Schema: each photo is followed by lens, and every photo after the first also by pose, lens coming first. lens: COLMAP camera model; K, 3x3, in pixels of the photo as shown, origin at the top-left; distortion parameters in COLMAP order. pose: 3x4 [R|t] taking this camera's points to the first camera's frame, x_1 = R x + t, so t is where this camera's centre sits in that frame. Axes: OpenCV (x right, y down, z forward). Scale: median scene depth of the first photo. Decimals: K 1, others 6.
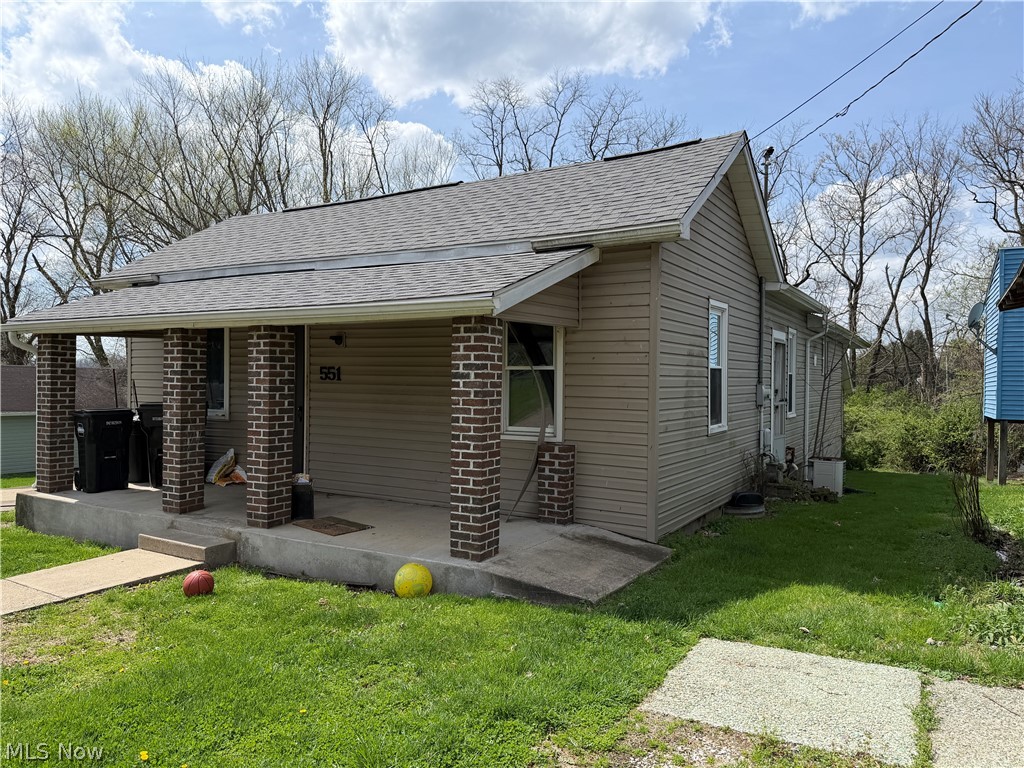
lens RADIAL K [[726.5, 0, 512.0], [0, 726.5, 384.0], [0, 0, 1]] dist [0.004583, 0.001576]
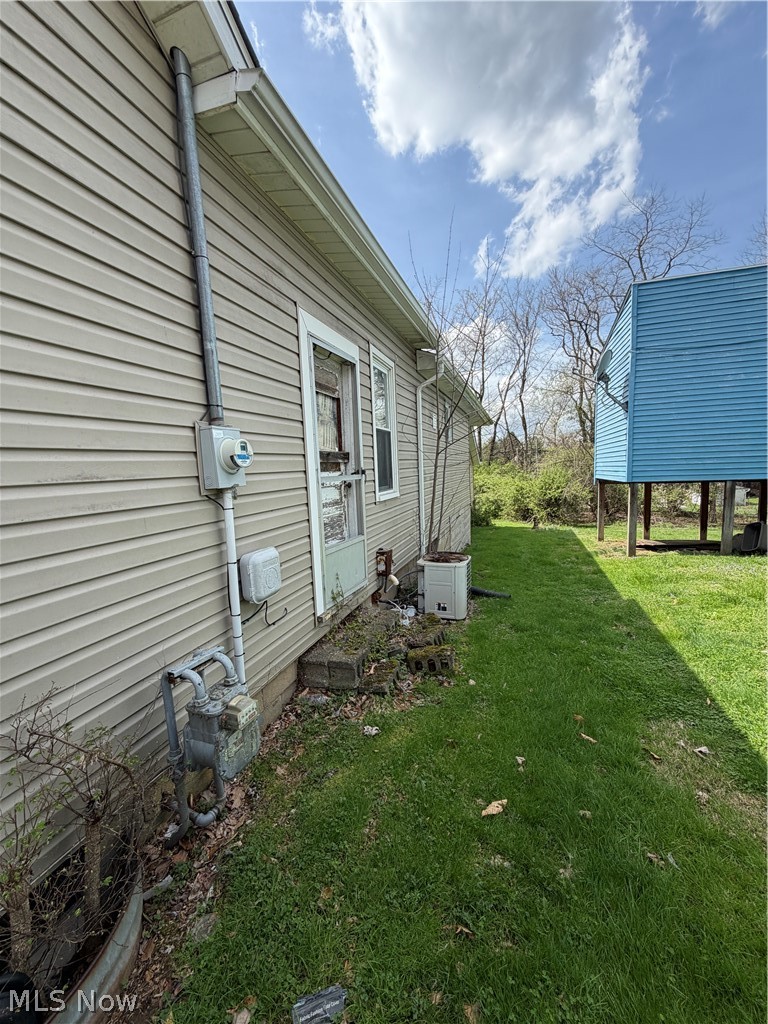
lens RADIAL K [[407.4, 0, 384.0], [0, 407.4, 512.0], [0, 0, 1]] dist [-0.000592, 0.000356]
pose [[0.977327, -0.073463, 0.198582, 0.123363], [0.053087, 0.992942, 0.106056, 0.007489], [-0.204971, -0.093110, 0.974329, 0.260696]]
